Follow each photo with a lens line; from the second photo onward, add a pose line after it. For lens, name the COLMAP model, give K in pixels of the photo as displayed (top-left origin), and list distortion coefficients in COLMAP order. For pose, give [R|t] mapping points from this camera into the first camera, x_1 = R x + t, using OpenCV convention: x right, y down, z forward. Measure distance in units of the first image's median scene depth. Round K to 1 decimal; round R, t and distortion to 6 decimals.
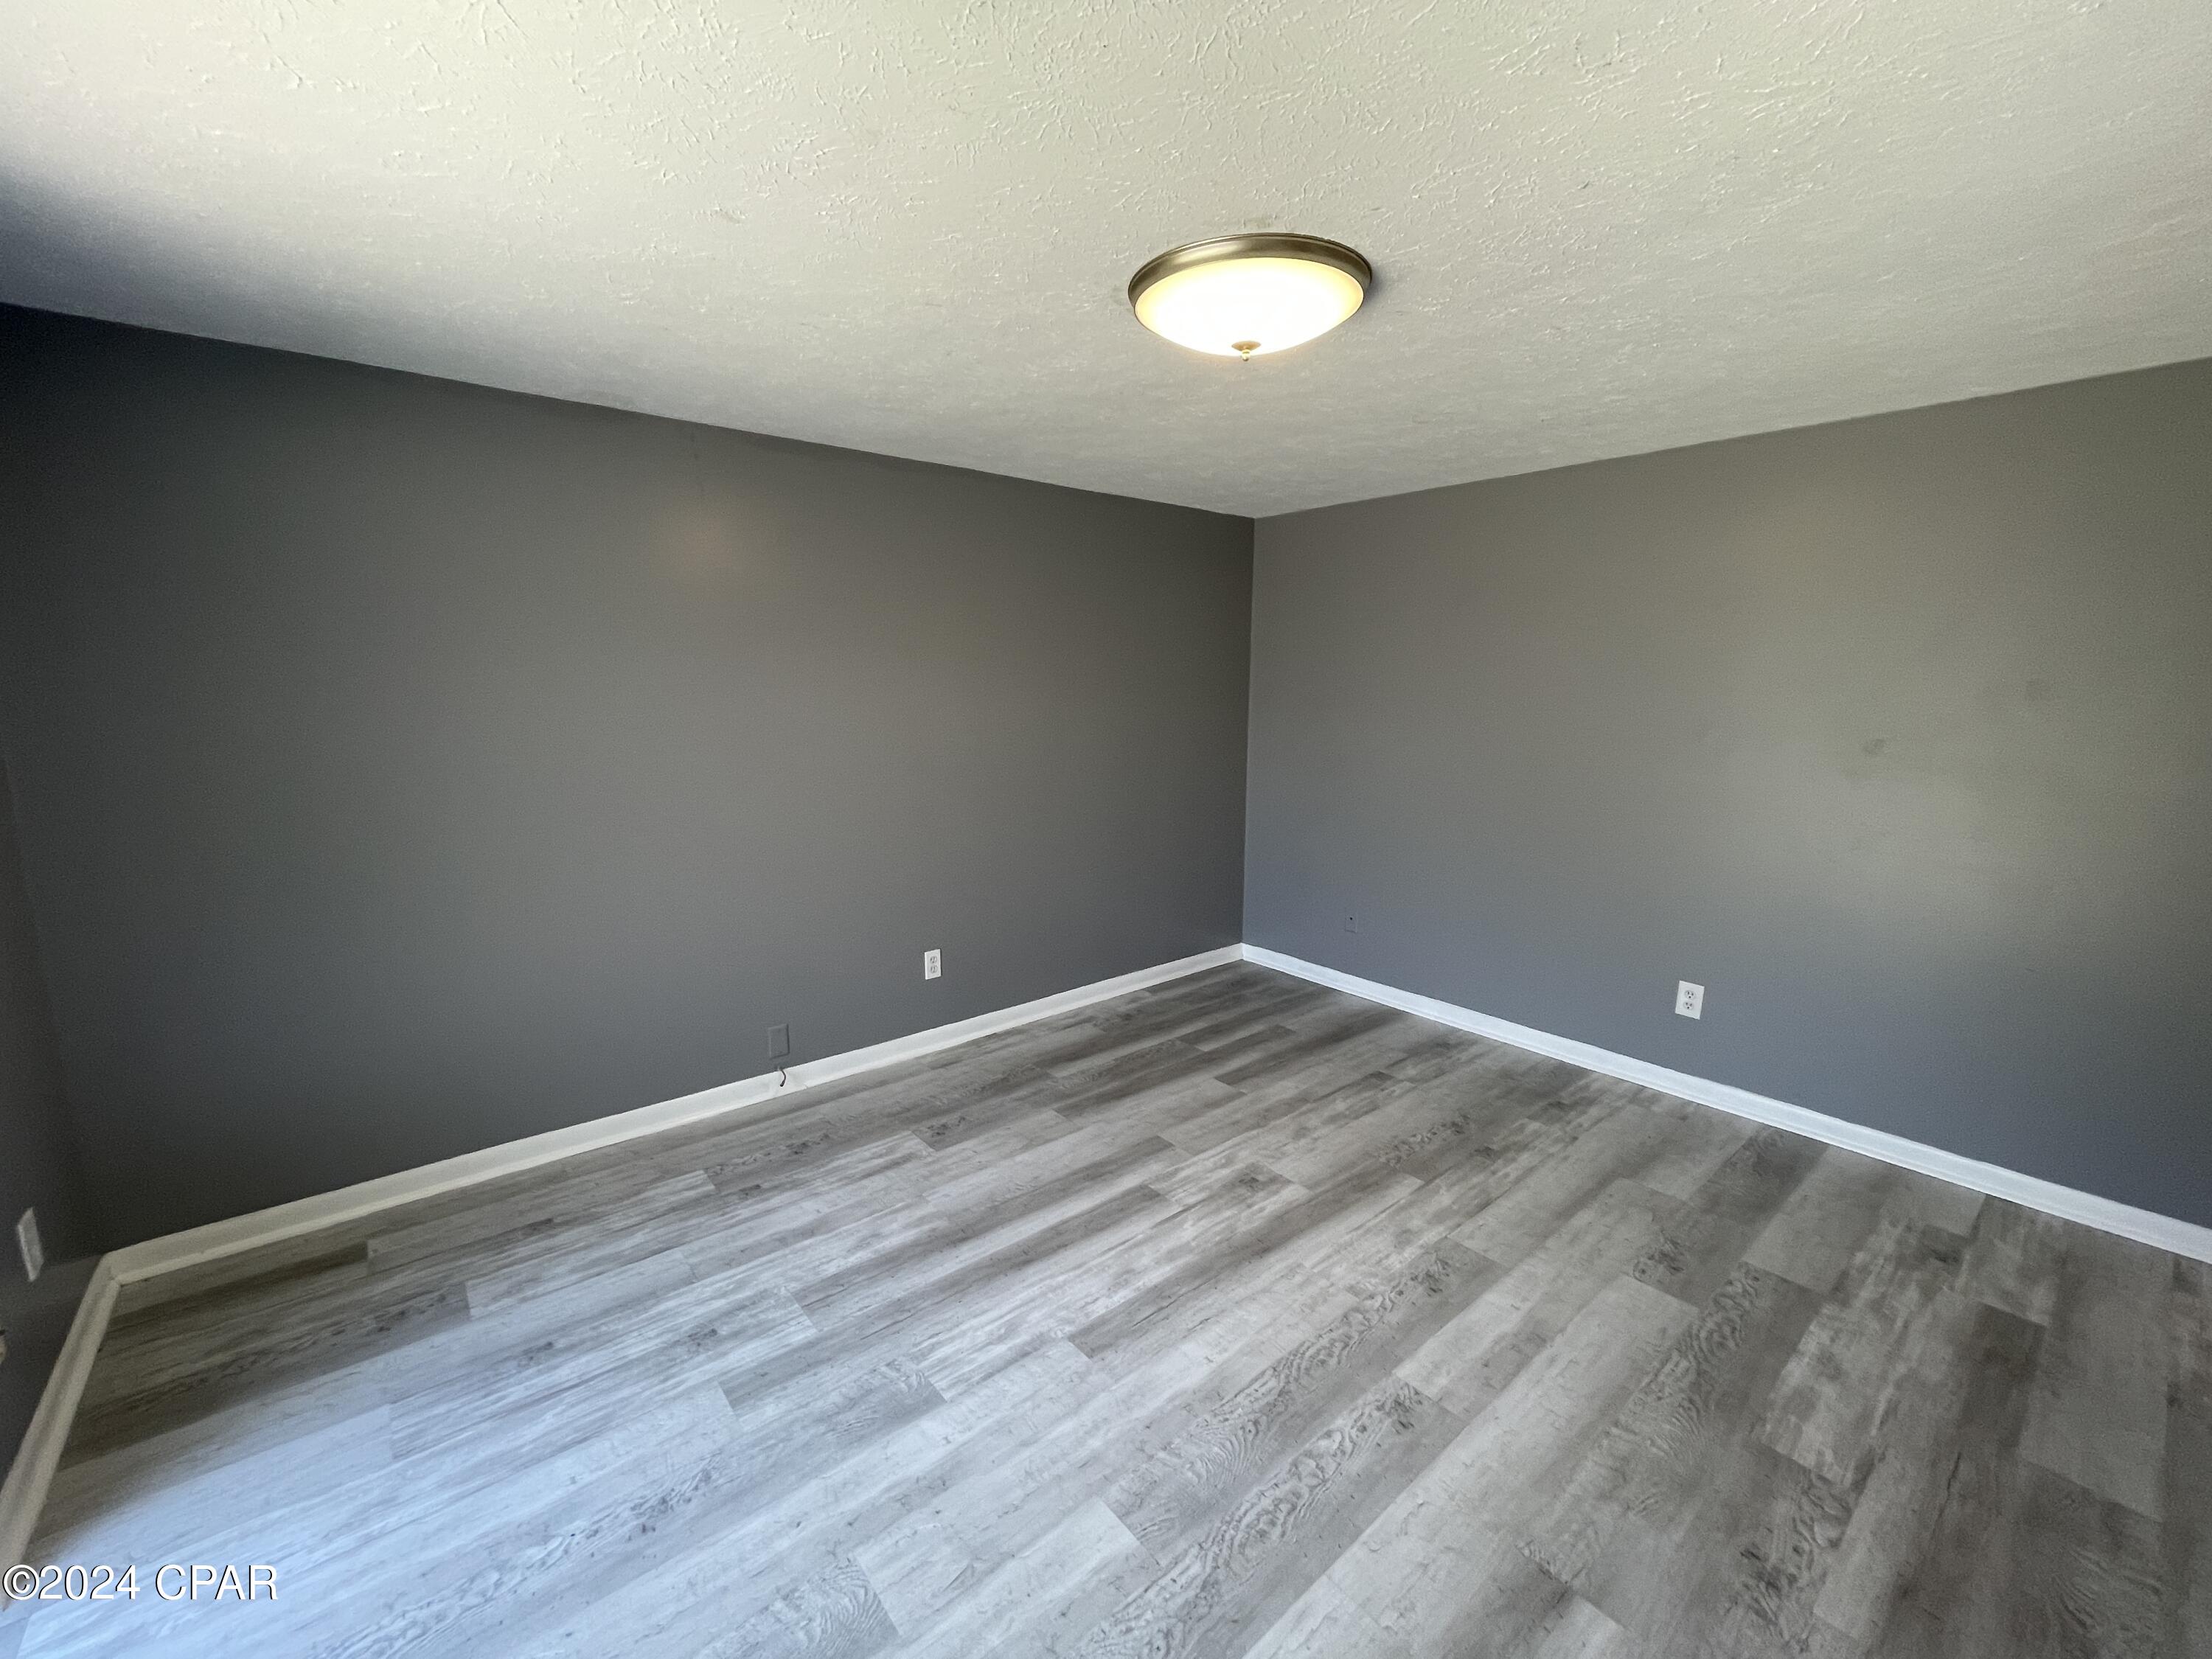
lens RADIAL K [[923.7, 0, 1106.0], [0, 923.7, 829.5], [0, 0, 1]] dist [0.000074, 0.000251]
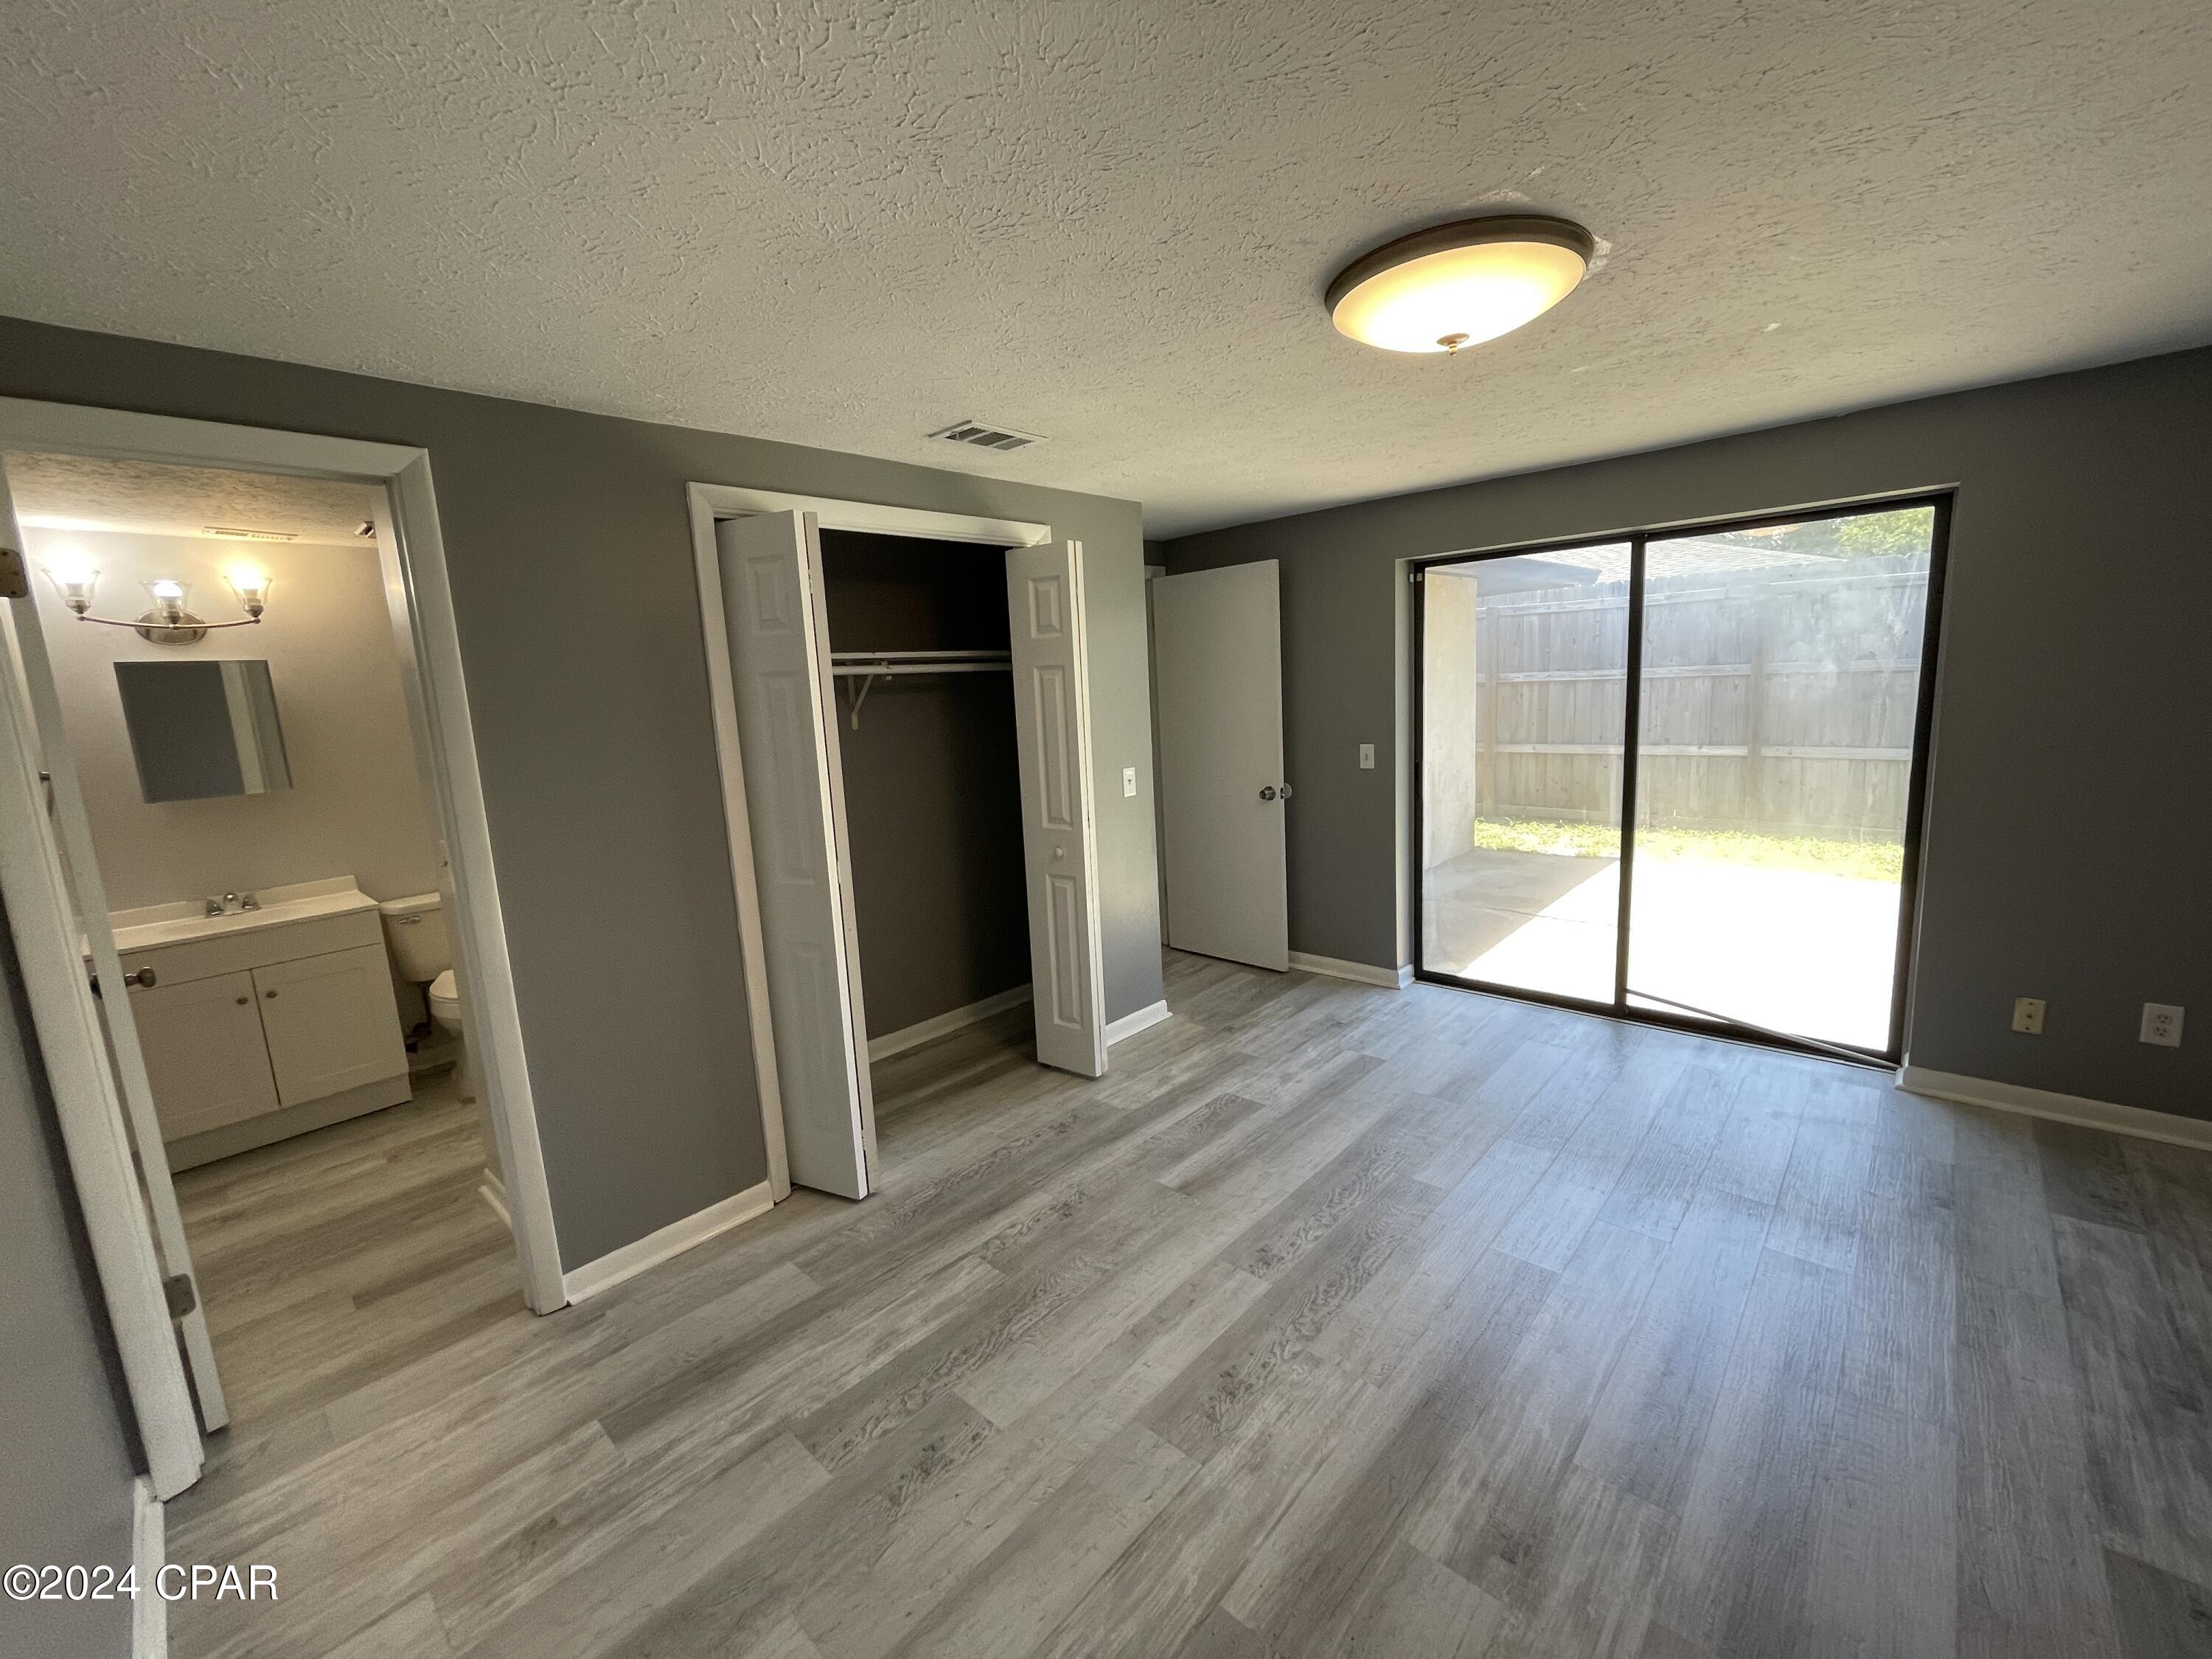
lens RADIAL K [[877.2, 0, 1106.0], [0, 877.2, 829.5], [0, 0, 1]] dist [-0.006144, -0.000122]
pose [[-0.991577, 0.069195, -0.109486, 0.548386], [0.031134, 0.947884, 0.317091, -0.291666], [0.125721, 0.311011, -0.942054, 1.679626]]
